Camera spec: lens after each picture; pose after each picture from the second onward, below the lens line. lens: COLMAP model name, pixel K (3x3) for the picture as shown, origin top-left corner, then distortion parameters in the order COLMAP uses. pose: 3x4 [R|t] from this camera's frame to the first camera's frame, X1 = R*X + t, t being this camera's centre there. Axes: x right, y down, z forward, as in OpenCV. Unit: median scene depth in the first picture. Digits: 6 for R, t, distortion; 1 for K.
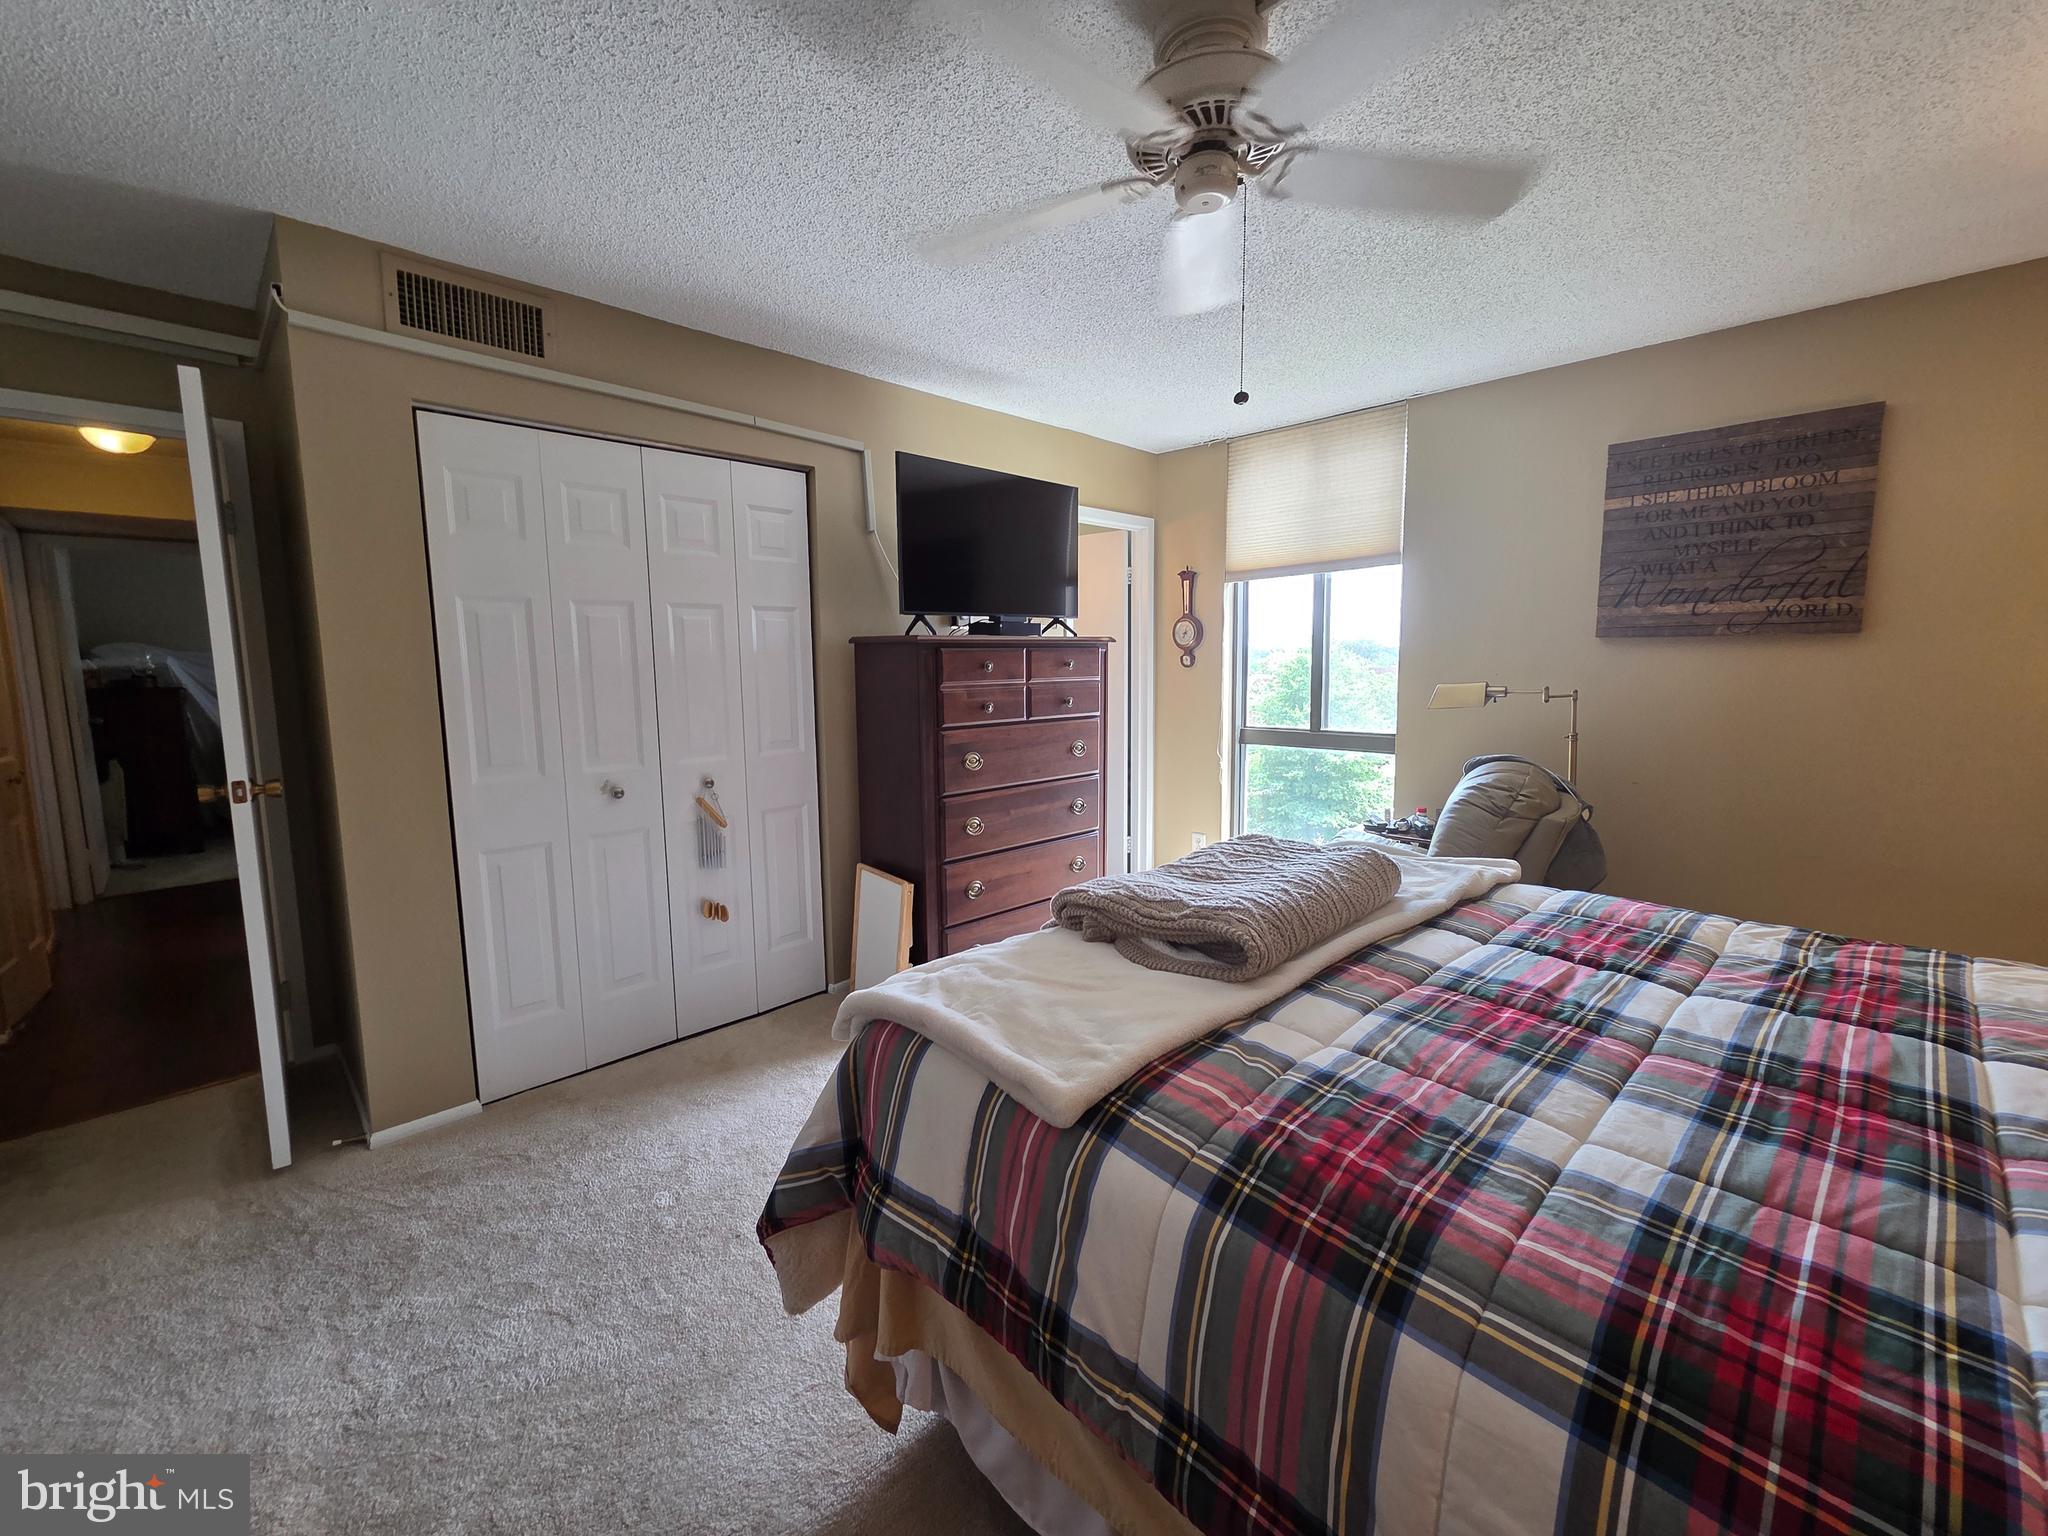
lens RADIAL K [[830.4, 0, 1023.2], [0, 830.4, 761.1], [0, 0, 1]] dist [-0.000233, -0.000034]
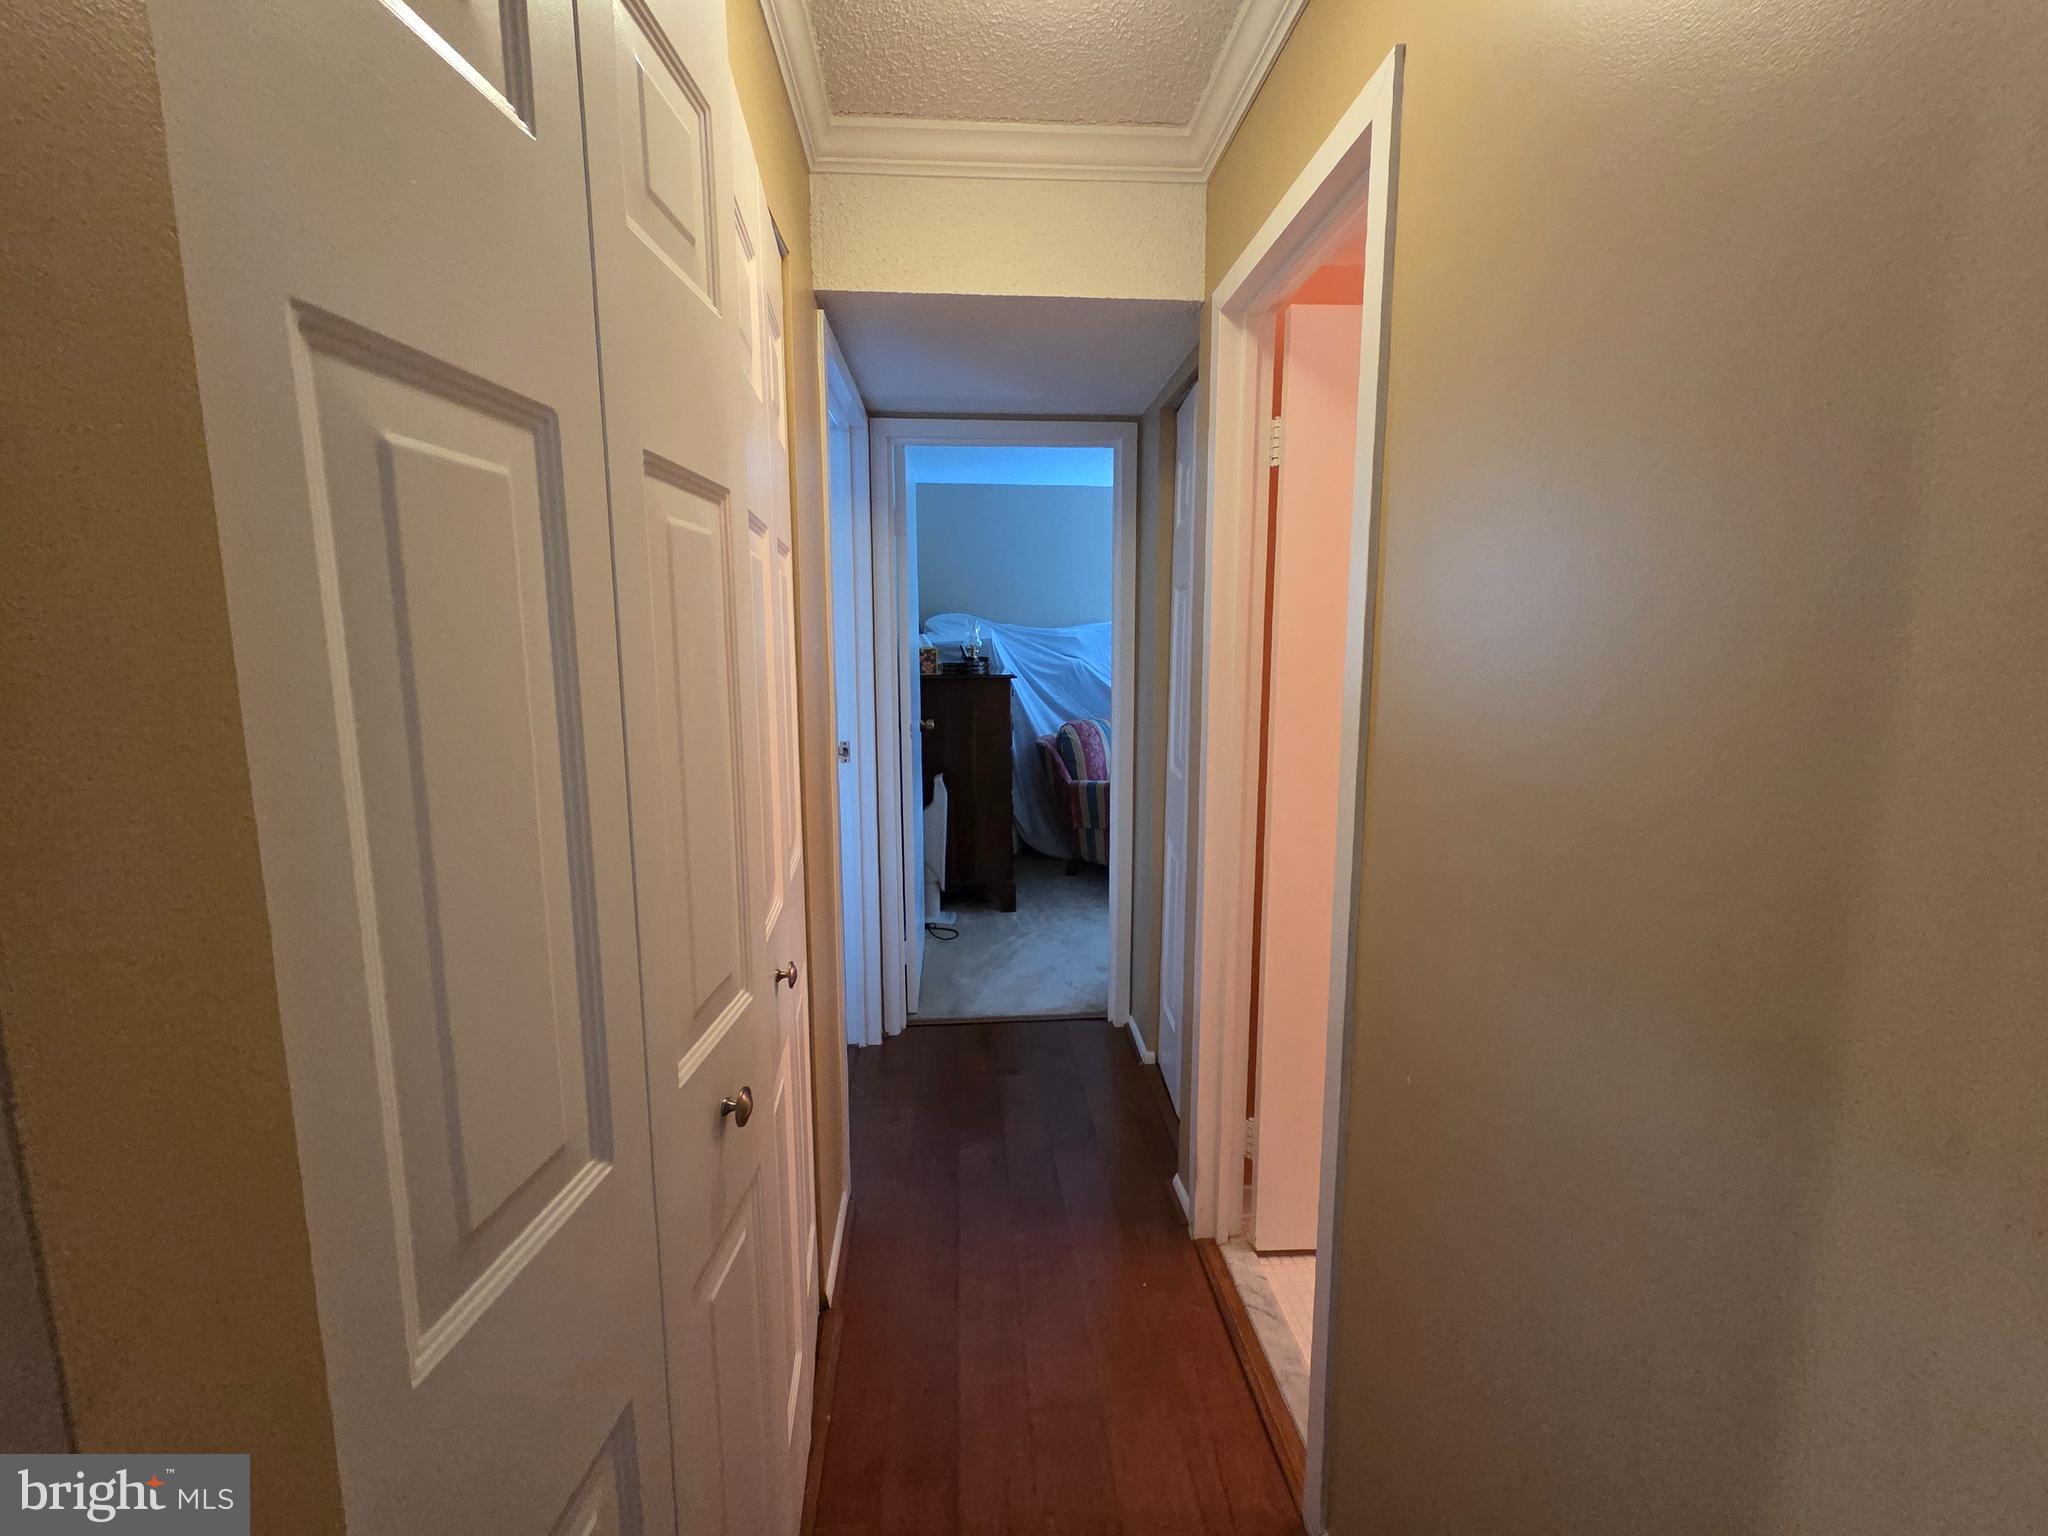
lens RADIAL K [[830.4, 0, 1028.0], [0, 830.4, 765.8], [0, 0, 1]] dist [-0.000233, -0.000034]
pose [[0.762005, 0.094875, -0.640584, -0.585229], [-0.080187, 0.995420, 0.052043, -0.053077], [0.642588, 0.011709, 0.766123, 0.506231]]
